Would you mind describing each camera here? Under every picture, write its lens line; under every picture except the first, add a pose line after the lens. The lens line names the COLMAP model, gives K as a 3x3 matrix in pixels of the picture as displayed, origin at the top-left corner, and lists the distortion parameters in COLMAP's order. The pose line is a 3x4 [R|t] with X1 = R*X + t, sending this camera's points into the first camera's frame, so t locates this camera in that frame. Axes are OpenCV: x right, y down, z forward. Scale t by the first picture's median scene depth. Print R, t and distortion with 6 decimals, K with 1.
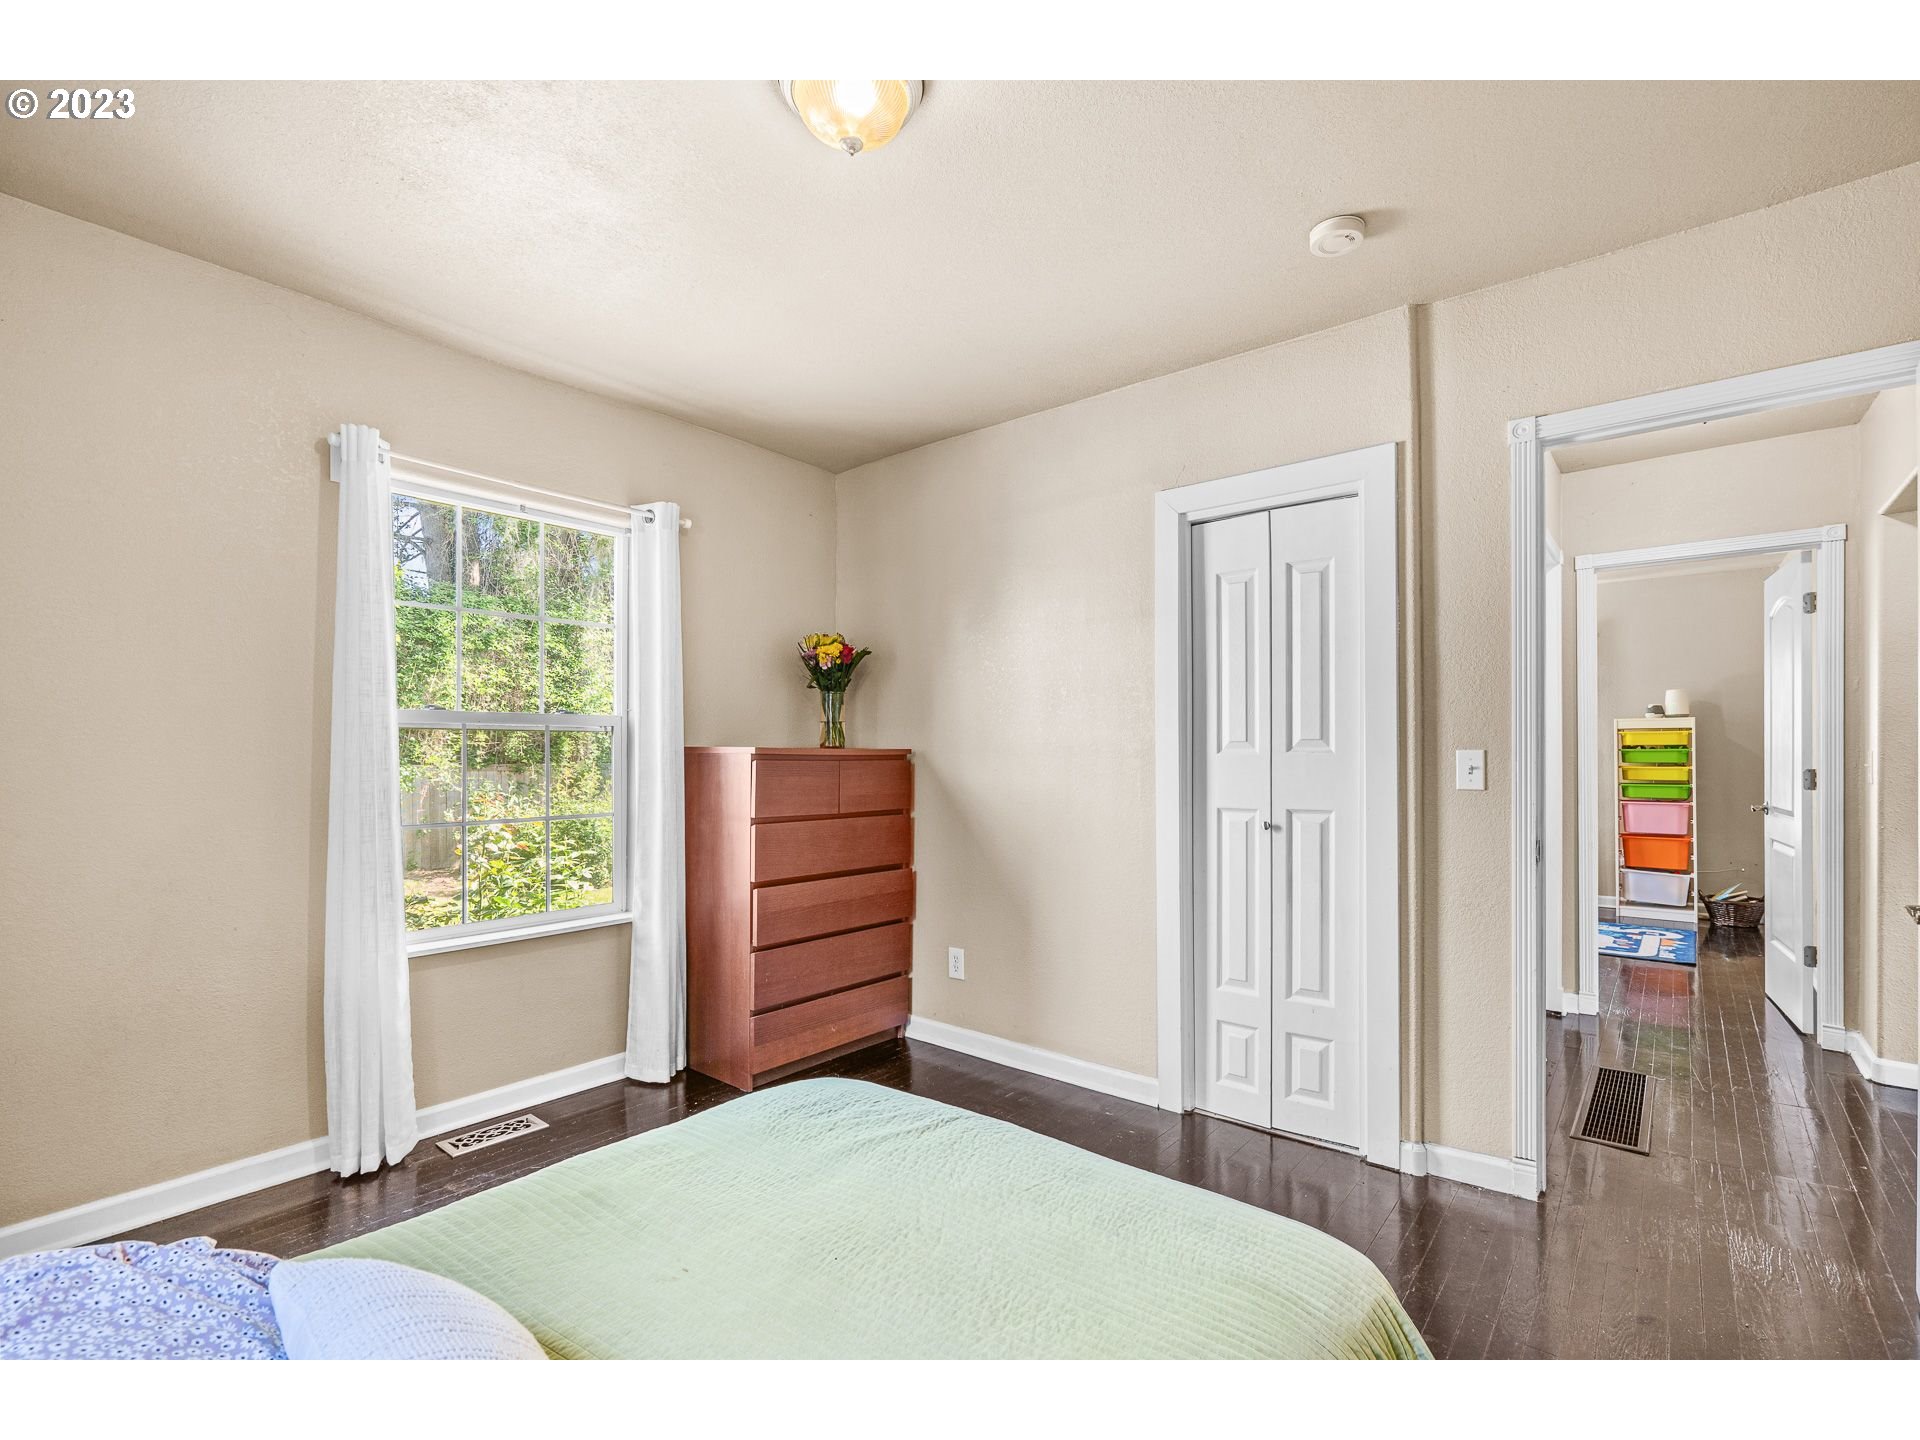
lens RADIAL K [[875.5, 0, 960.9], [0, 875.5, 741.7], [0, 0, 1]] dist [-0.018424, -0.000076]
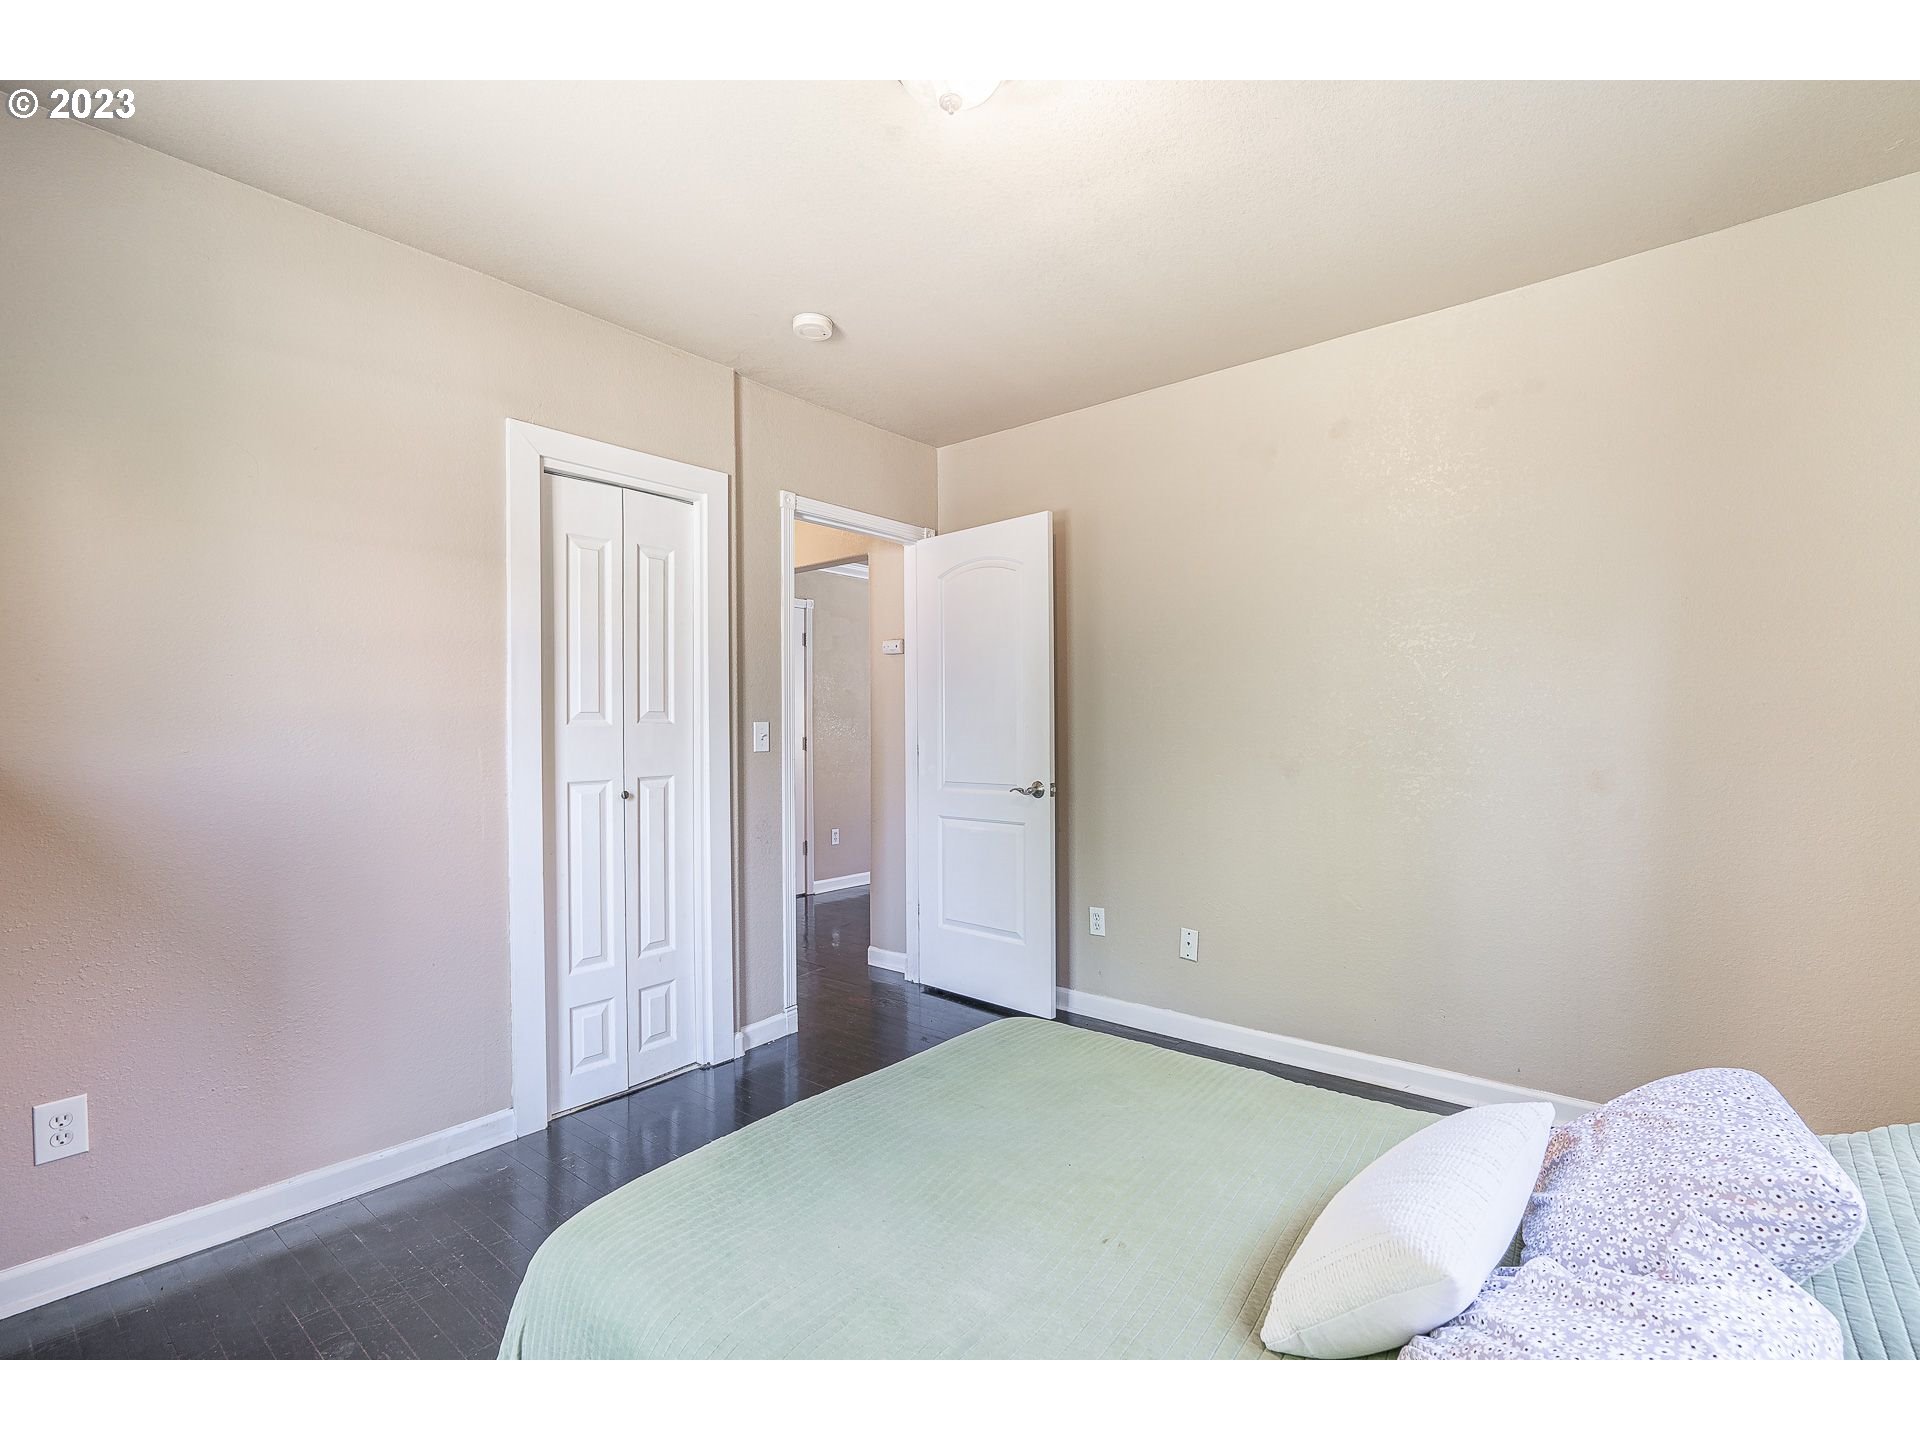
lens RADIAL K [[875.5, 0, 960.9], [0, 875.5, 741.7], [0, 0, 1]] dist [-0.018424, -0.000076]
pose [[-0.007891, -0.000094, 0.999969, -0.680710], [0.008748, 0.999962, 0.000163, 0.037094], [-0.999931, 0.008749, -0.007890, 0.615529]]
